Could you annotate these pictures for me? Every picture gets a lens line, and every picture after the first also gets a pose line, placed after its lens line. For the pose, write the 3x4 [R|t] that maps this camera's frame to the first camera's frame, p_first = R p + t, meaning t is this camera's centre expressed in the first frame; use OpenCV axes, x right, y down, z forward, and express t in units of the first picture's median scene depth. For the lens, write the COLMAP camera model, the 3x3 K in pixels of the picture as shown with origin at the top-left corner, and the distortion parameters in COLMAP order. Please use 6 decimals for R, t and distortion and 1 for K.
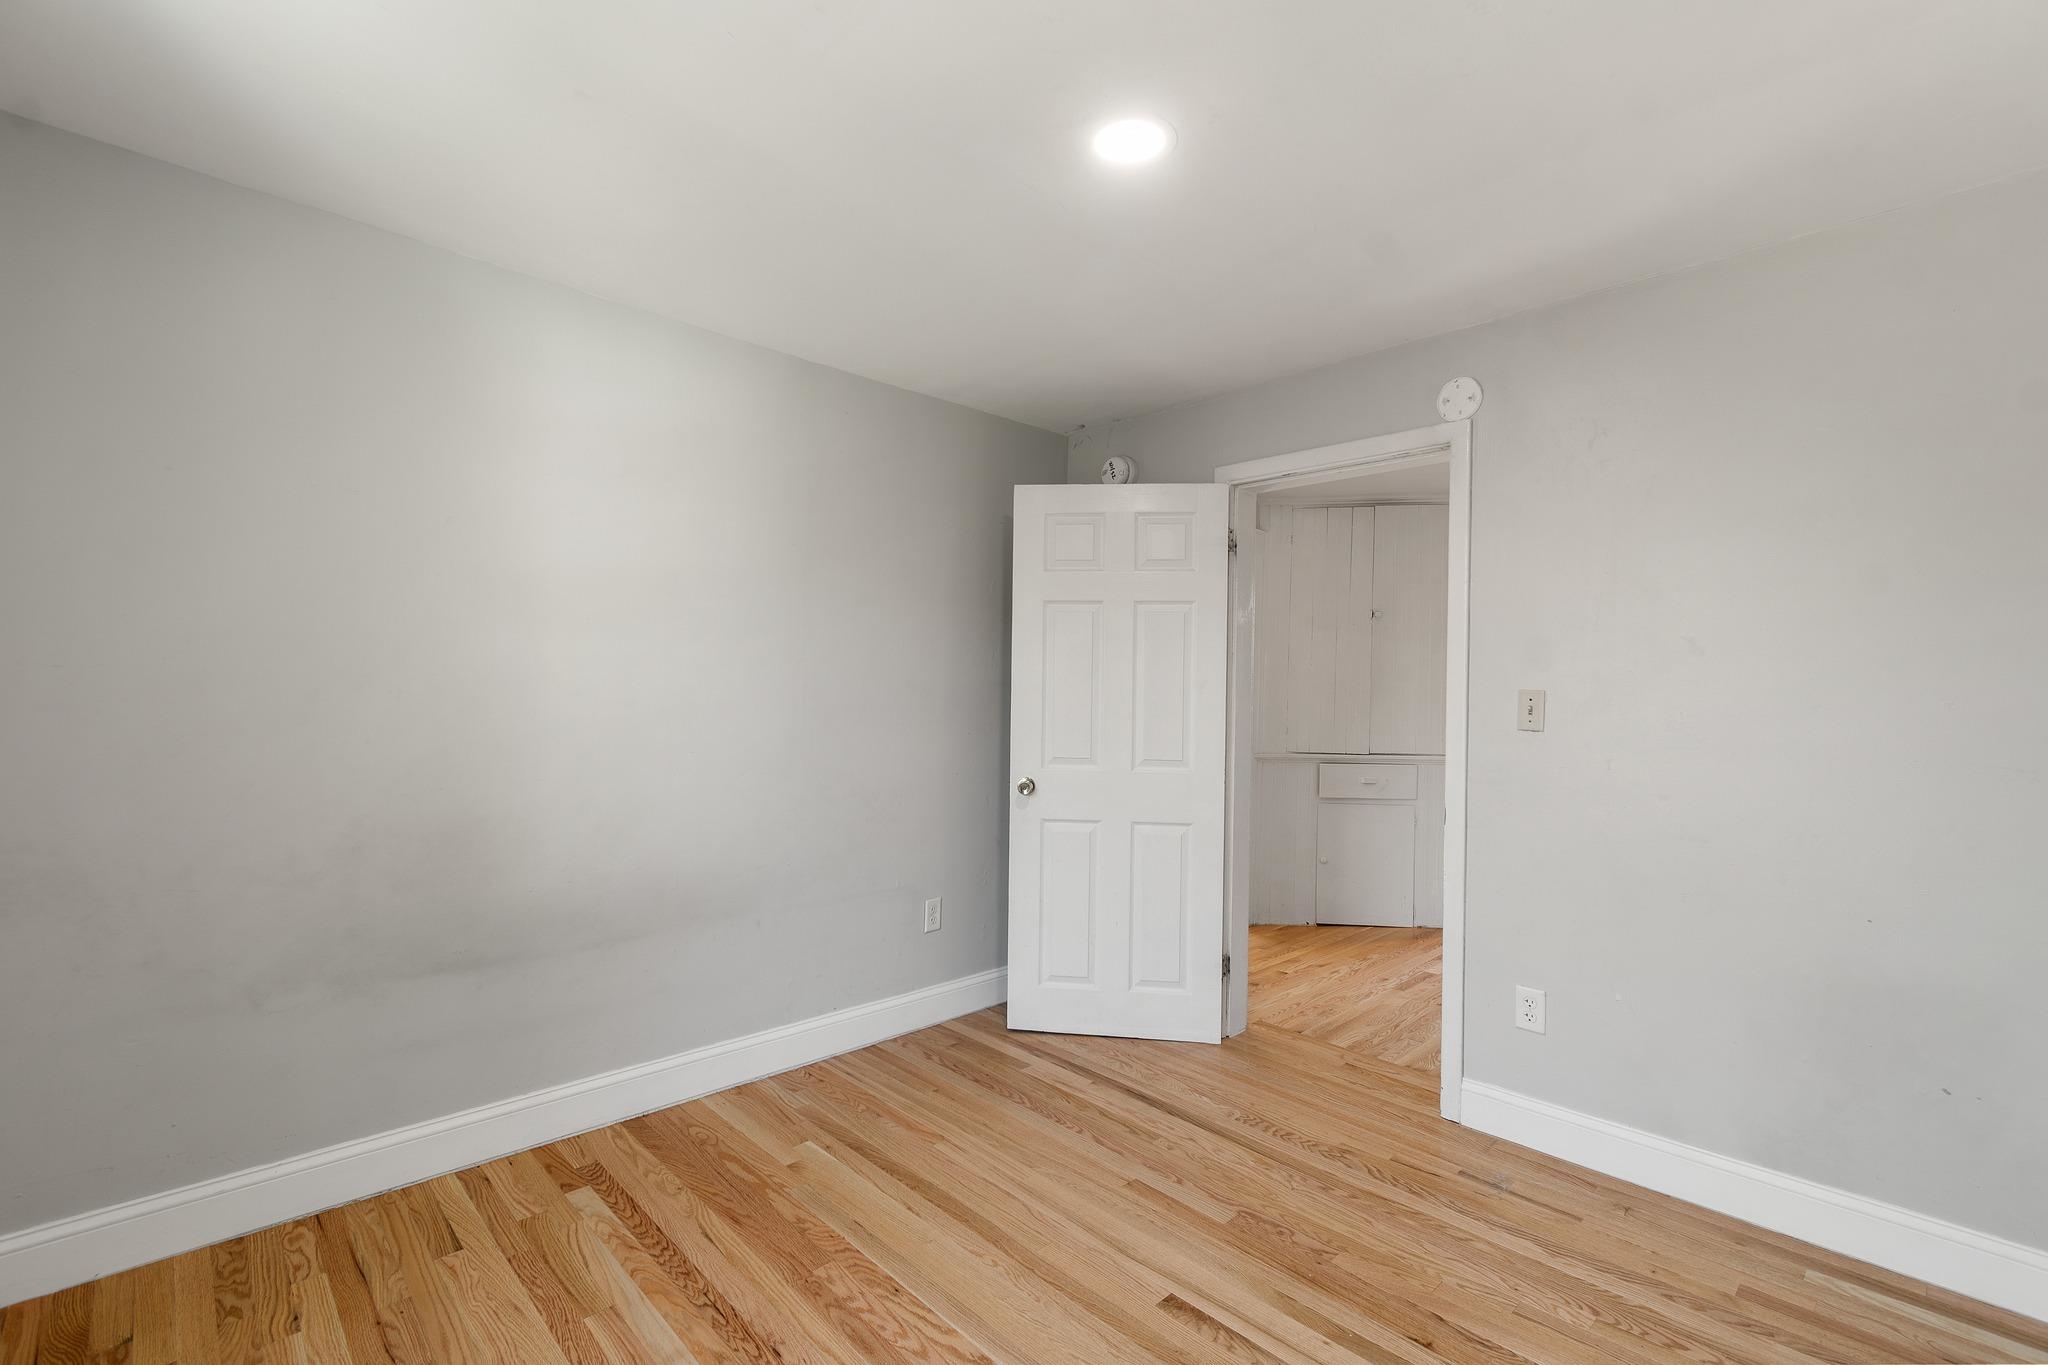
lens RADIAL K [[908.6, 0, 1012.3], [0, 908.6, 671.3], [0, 0, 1]] dist [0.003901, -0.002124]
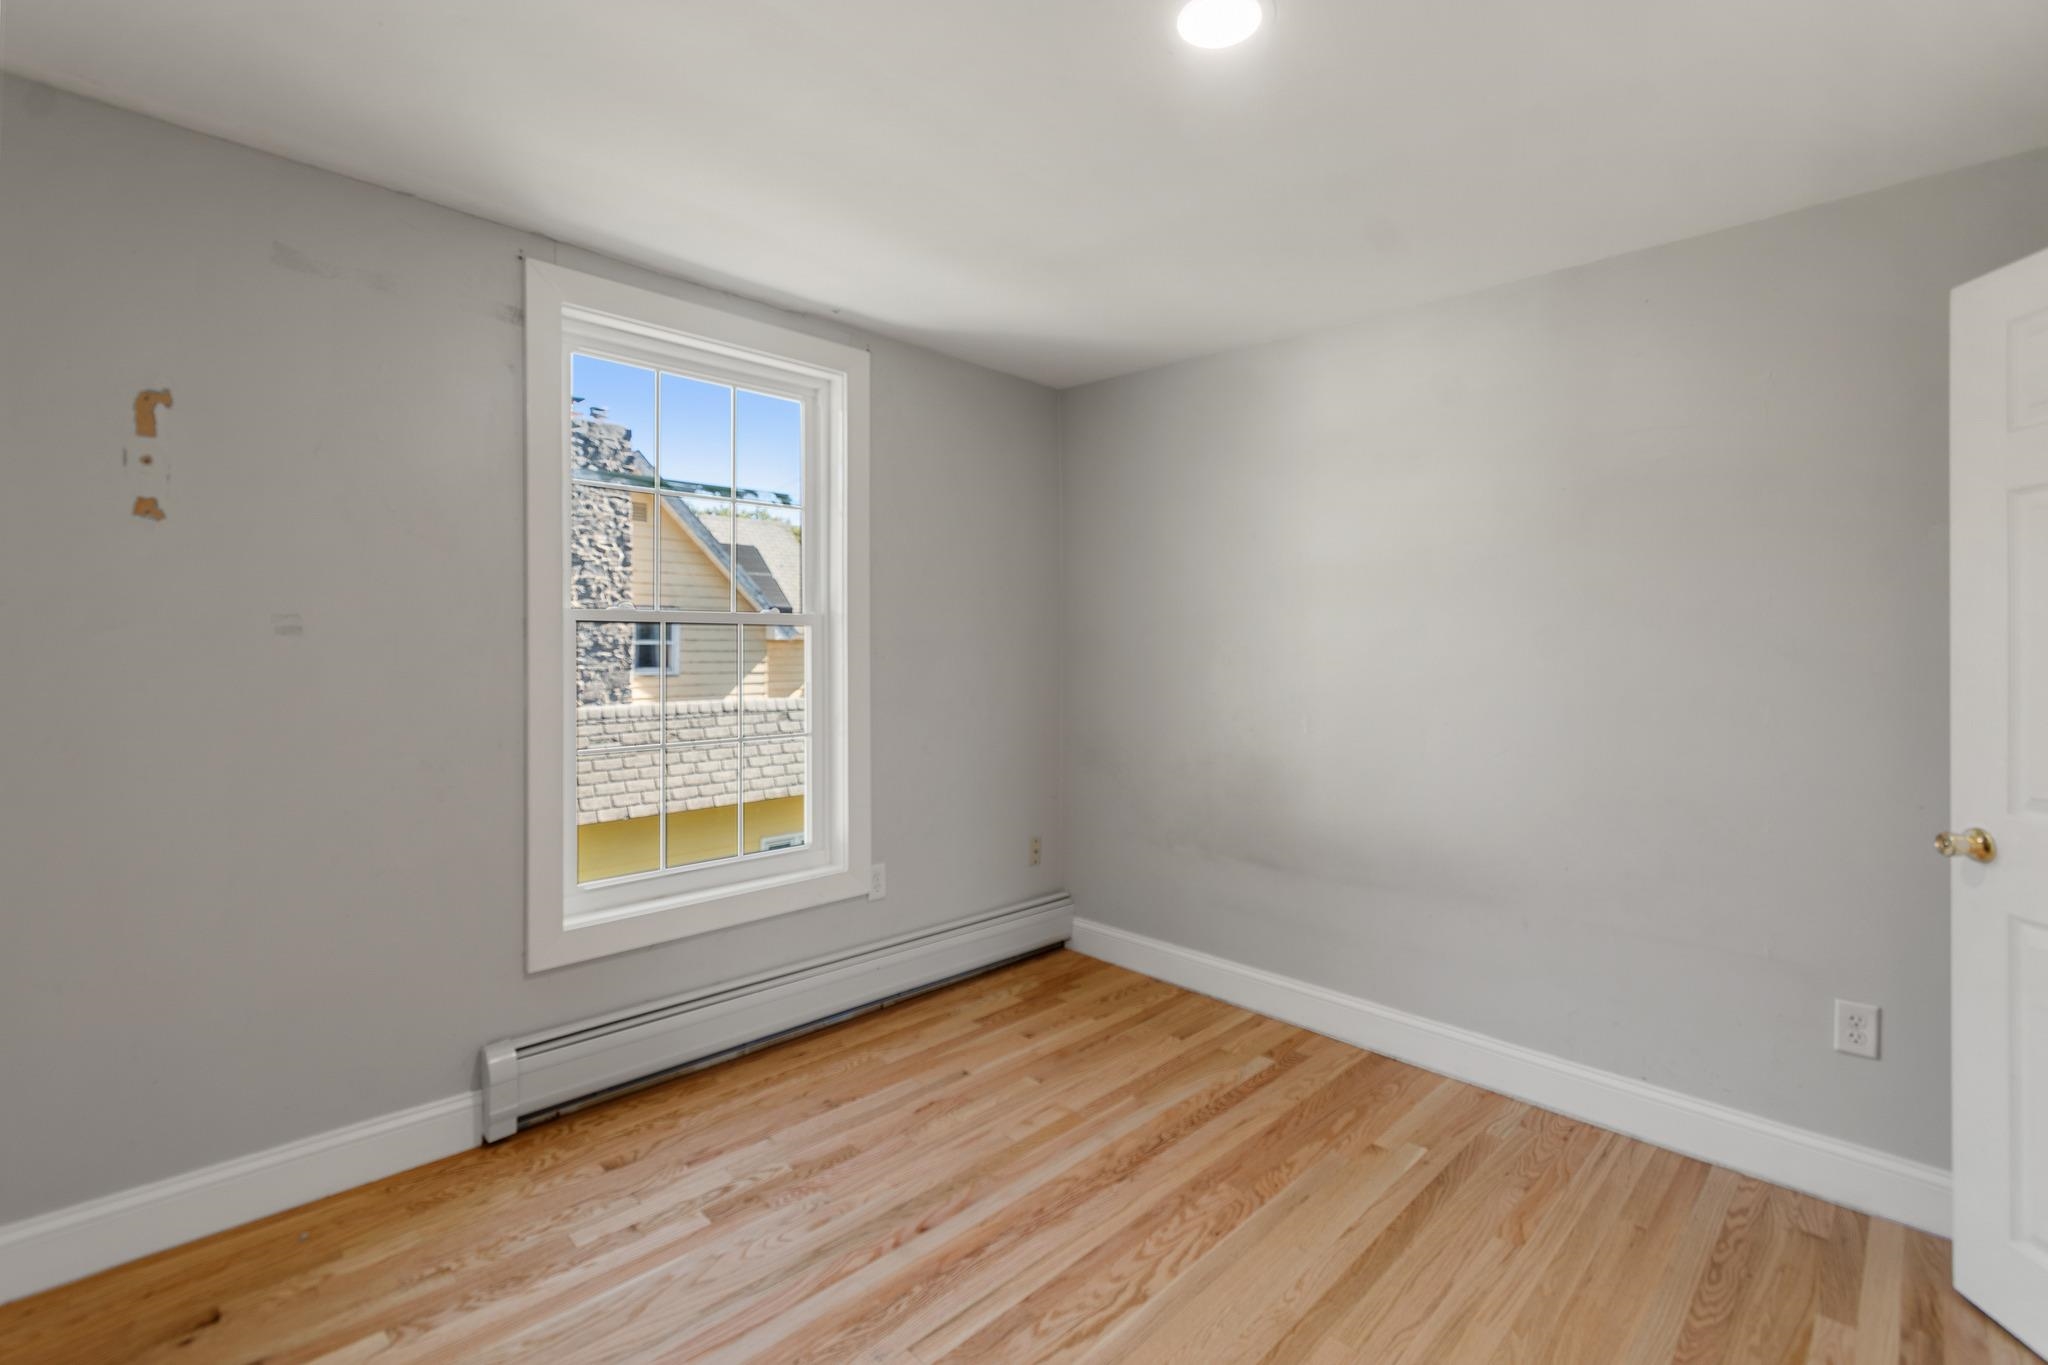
lens RADIAL K [[908.6, 0, 1038.0], [0, 908.6, 634.2], [0, 0, 1]] dist [0.003901, -0.002124]
pose [[0.038085, -0.032099, -0.998759, 0.752849], [0.005254, 0.999477, -0.031922, 0.025535], [0.999261, -0.004032, 0.038233, 0.621202]]
